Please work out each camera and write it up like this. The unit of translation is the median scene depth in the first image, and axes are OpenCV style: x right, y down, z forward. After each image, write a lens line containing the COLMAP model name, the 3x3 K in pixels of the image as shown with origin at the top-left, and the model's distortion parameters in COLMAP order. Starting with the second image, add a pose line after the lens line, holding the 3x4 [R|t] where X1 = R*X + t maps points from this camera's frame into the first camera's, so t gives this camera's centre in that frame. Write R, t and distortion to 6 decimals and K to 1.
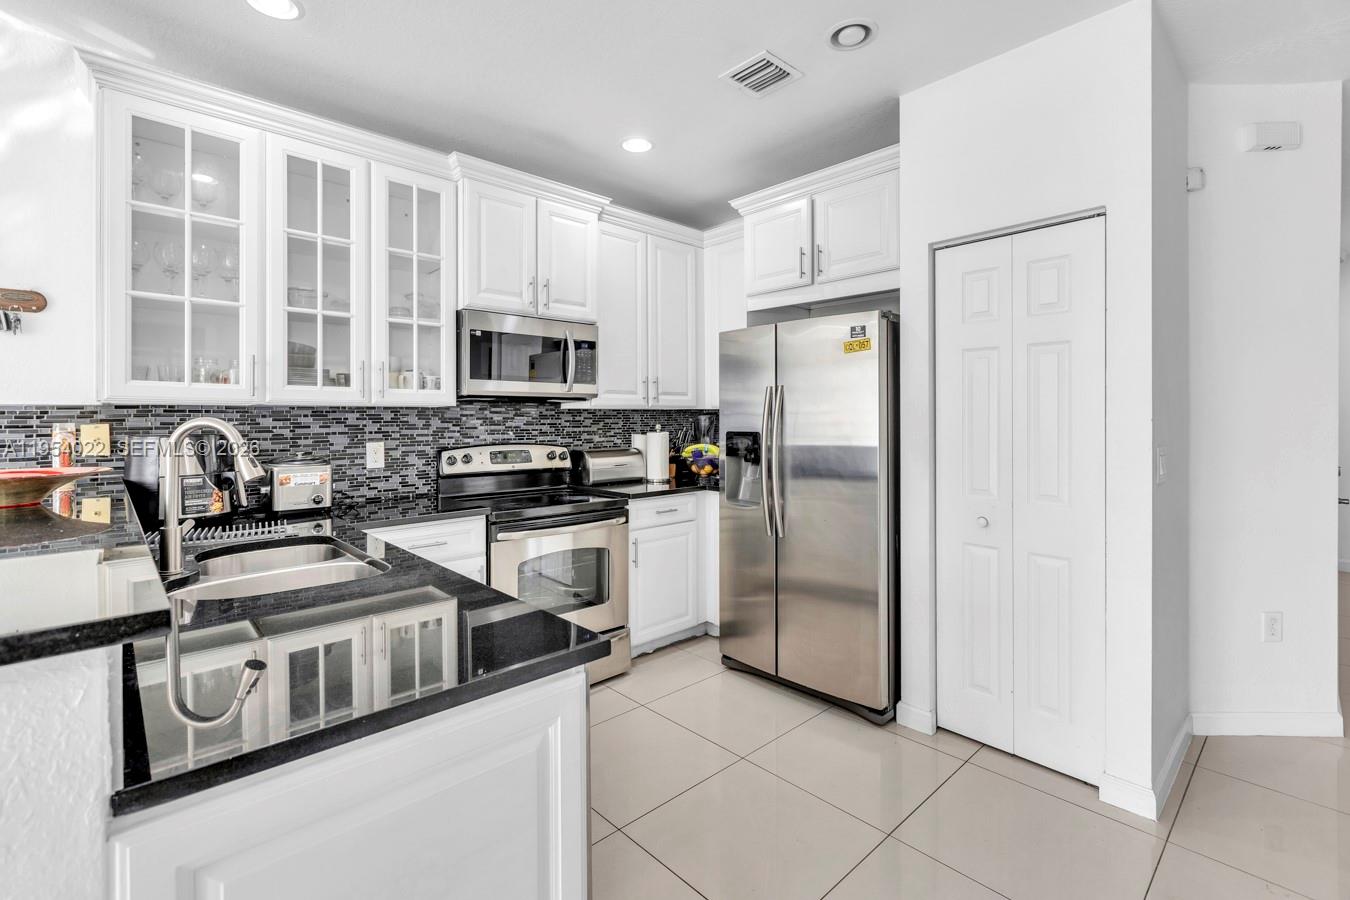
lens RADIAL K [[612.8, 0, 674.6], [0, 612.8, 418.2], [0, 0, 1]] dist [0.001664, 0.000376]
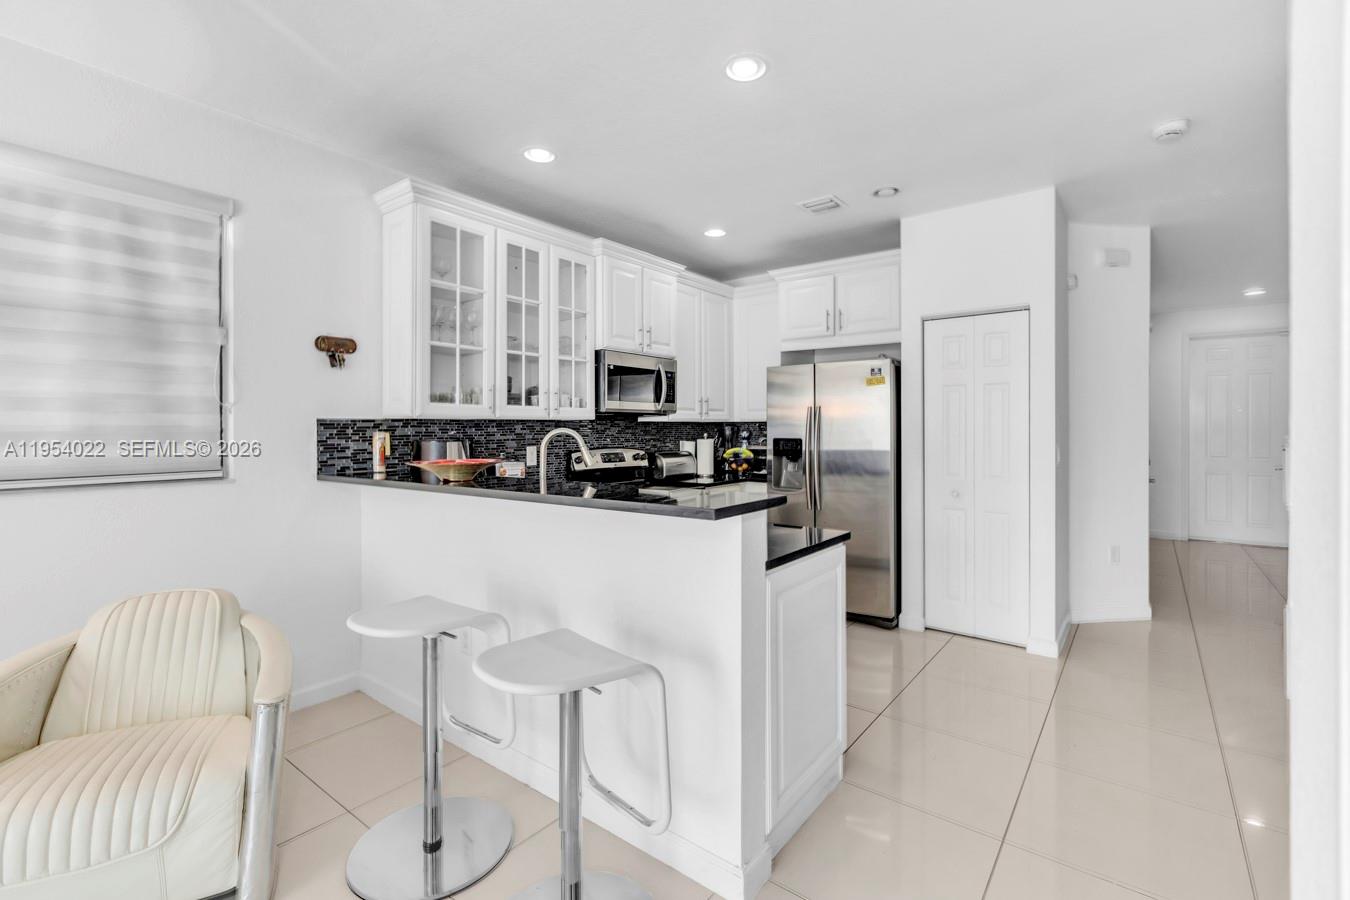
lens RADIAL K [[609.2, 0, 675.8], [0, 609.2, 427.1], [0, 0, 1]] dist [0.000829, 0.000620]
pose [[0.987271, 0.000481, 0.159046, -0.378062], [-0.000097, 0.999997, -0.002424, 0.000277], [-0.159047, 0.002378, 0.987268, -0.362731]]
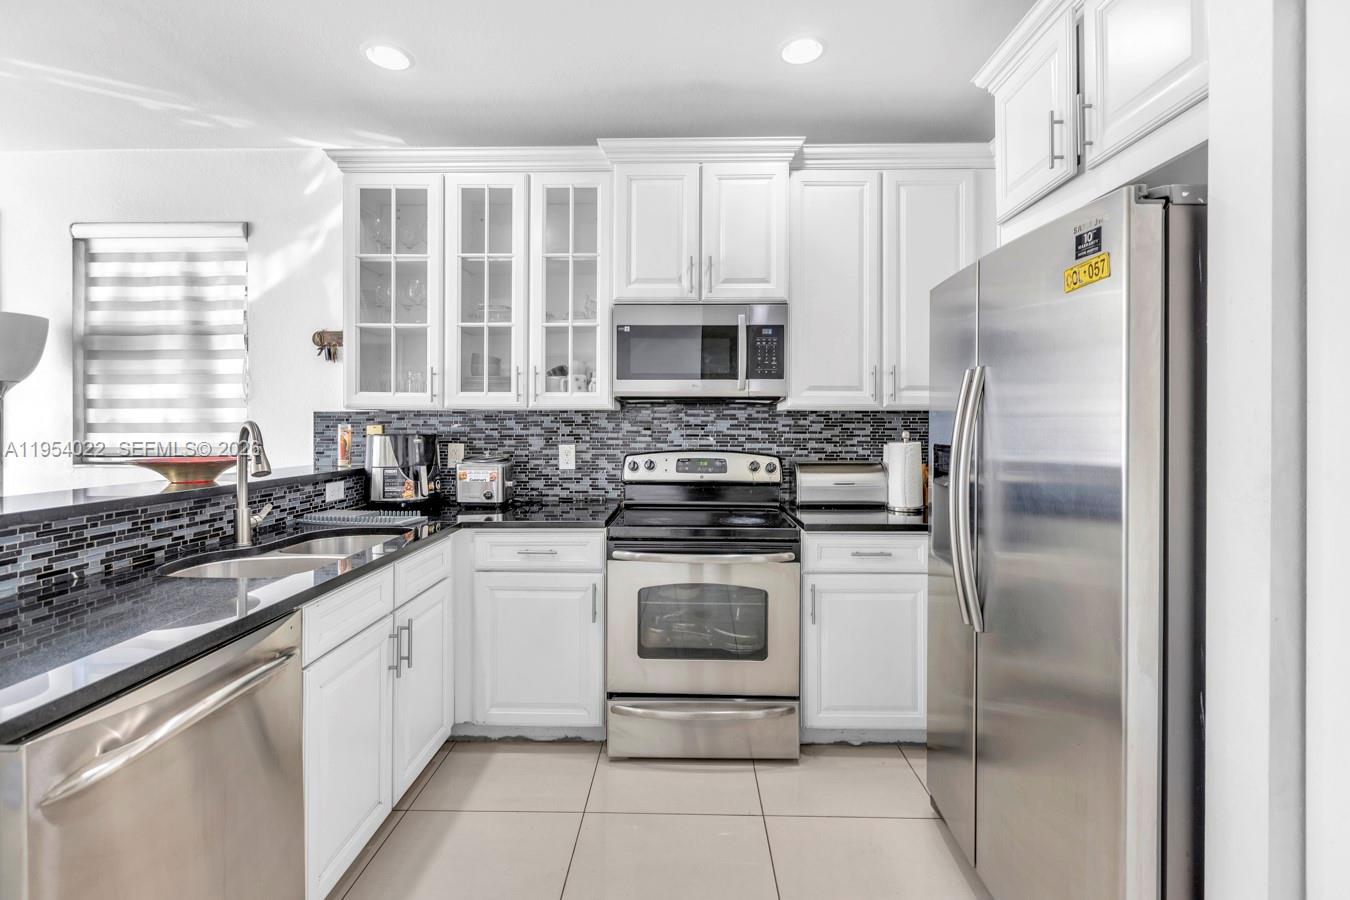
lens RADIAL K [[607.1, 0, 673.2], [0, 607.1, 421.4], [0, 0, 1]] dist [-0.001434, 0.000209]
pose [[0.714790, 0.002824, -0.699333, 0.349049], [-0.002769, 0.999995, 0.001208, -0.001531], [0.699333, 0.001073, 0.714795, 0.379982]]
